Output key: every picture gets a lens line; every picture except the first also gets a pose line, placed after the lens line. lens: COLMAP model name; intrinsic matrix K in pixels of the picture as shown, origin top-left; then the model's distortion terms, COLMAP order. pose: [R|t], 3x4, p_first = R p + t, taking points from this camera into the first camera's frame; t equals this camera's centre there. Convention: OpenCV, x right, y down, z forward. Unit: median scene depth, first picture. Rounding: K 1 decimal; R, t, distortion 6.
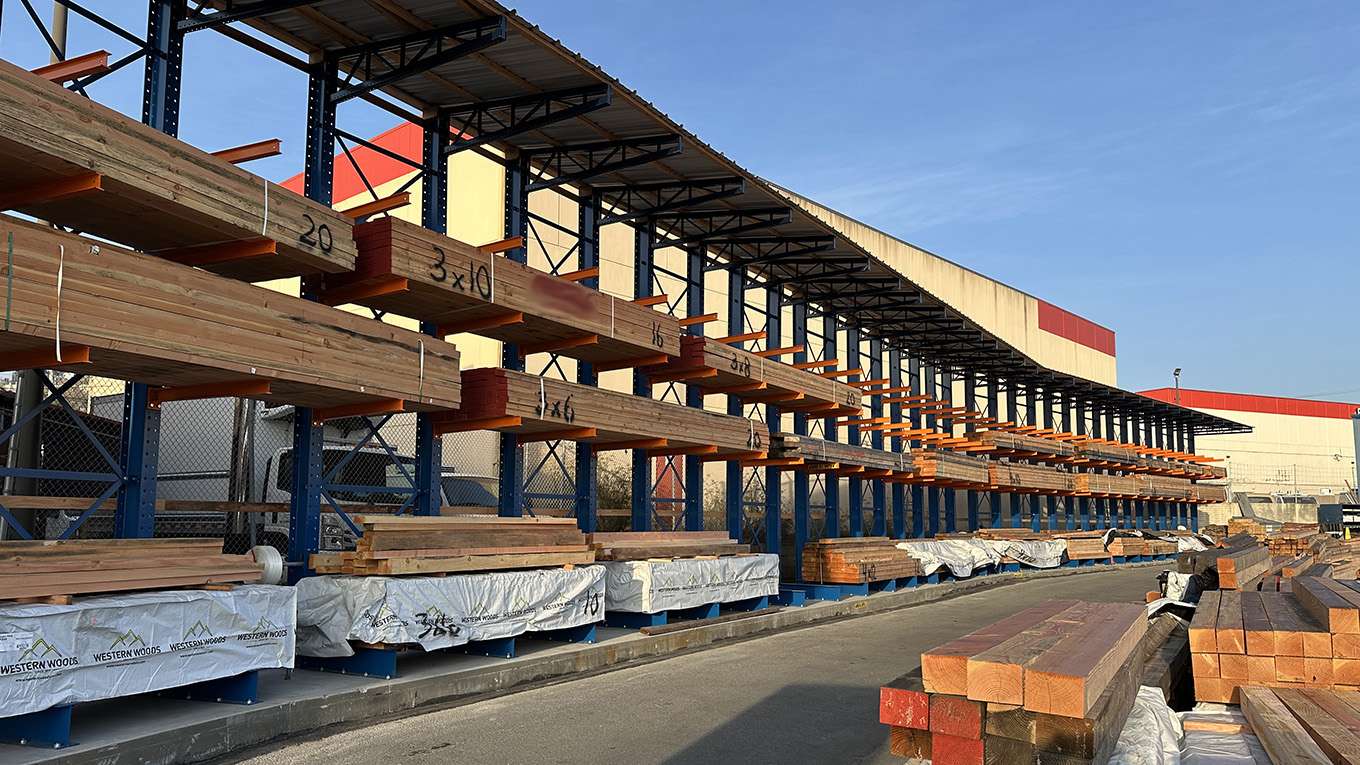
lens RADIAL K [[955.2, 0, 687.0], [0, 955.2, 430.8], [0, 0, 1]] dist [0.121642, -0.172377]
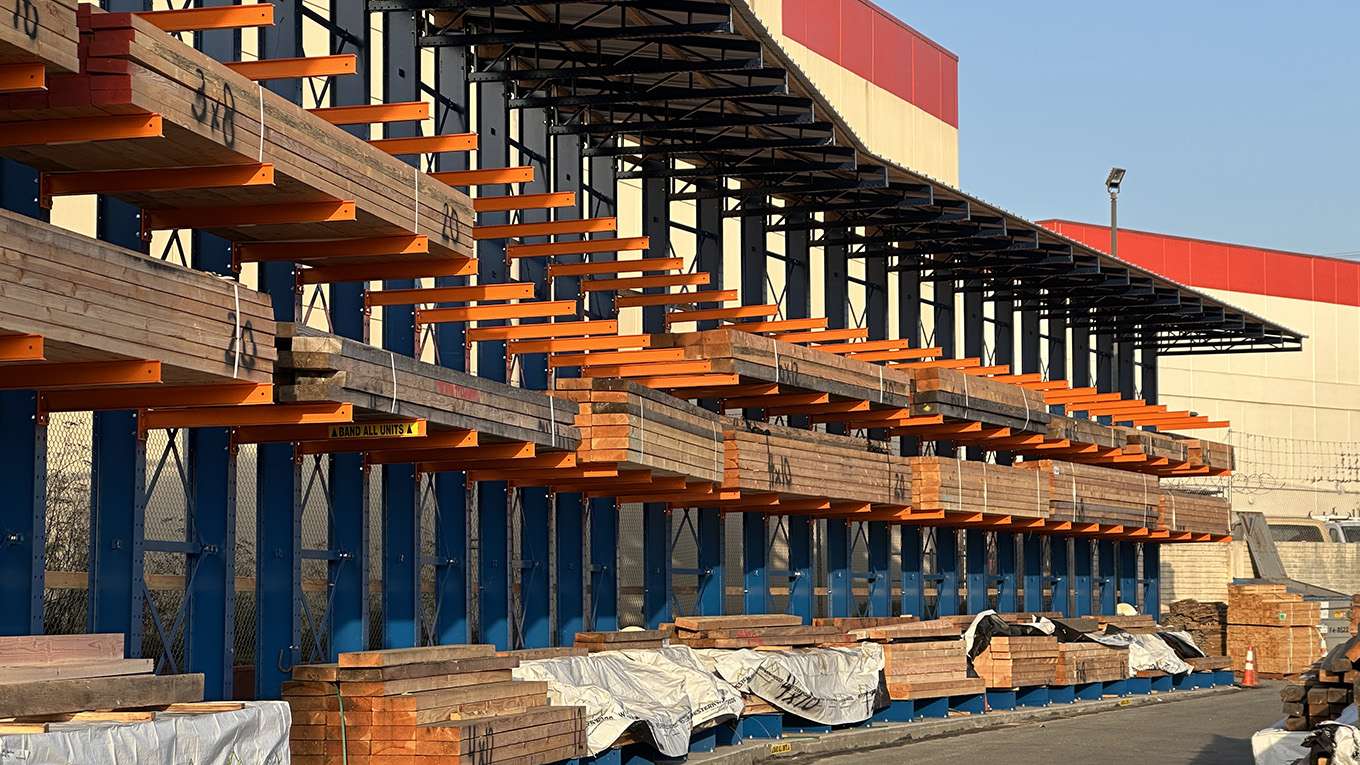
lens RADIAL K [[3052.2, 0, 680.0], [0, 3052.2, 382.5], [0, 0, 1]] dist [-0.070381, 5.339807]
pose [[0.933834, 0.019676, 0.357166, -0.206115], [-0.027691, 0.999466, 0.017341, 0.000218], [-0.356634, -0.026084, 0.933880, -0.010352]]
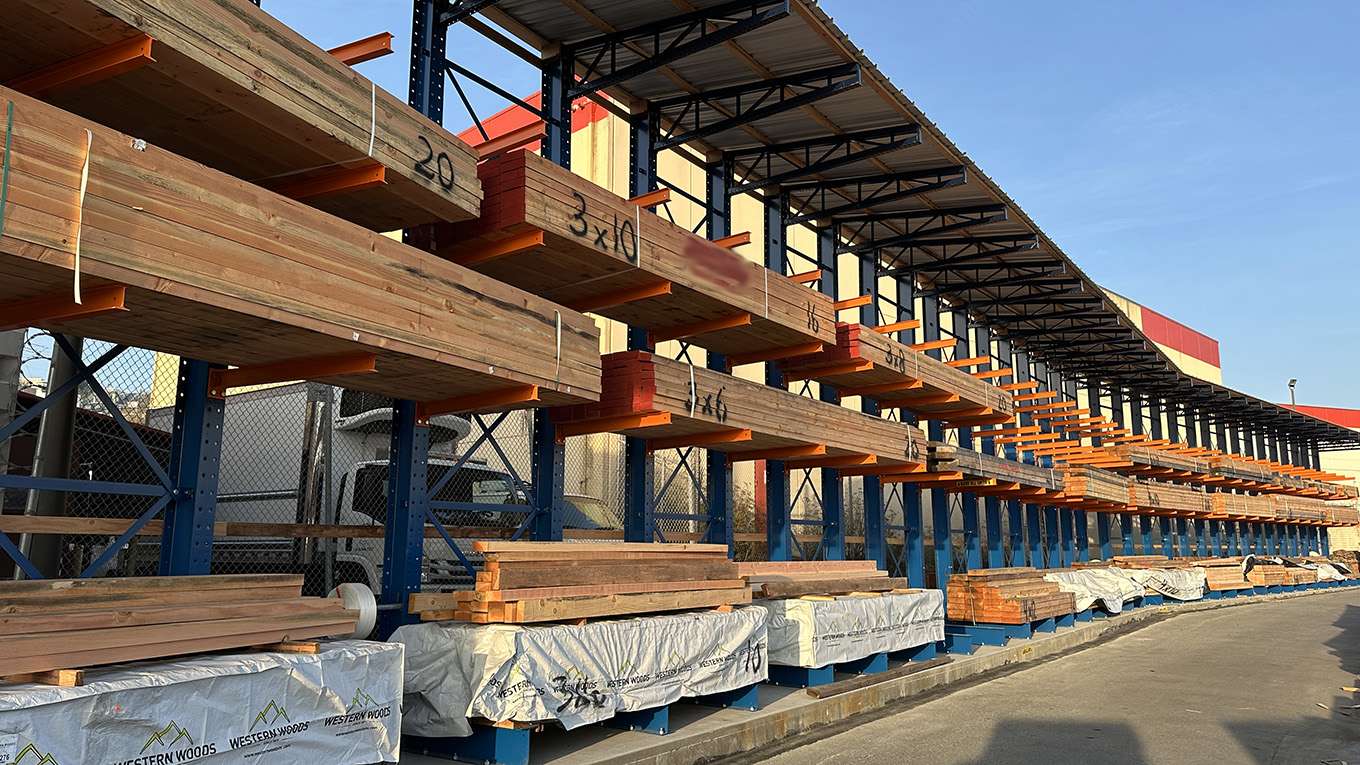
lens RADIAL K [[953.4, 0, 682.6], [0, 953.4, 378.6], [0, 0, 1]] dist [0.120523, -0.176653]
pose [[0.998627, -0.011154, -0.051182, -0.111254], [0.007084, 0.996848, -0.079022, 0.017146], [0.051902, 0.078551, 0.995558, 0.202437]]
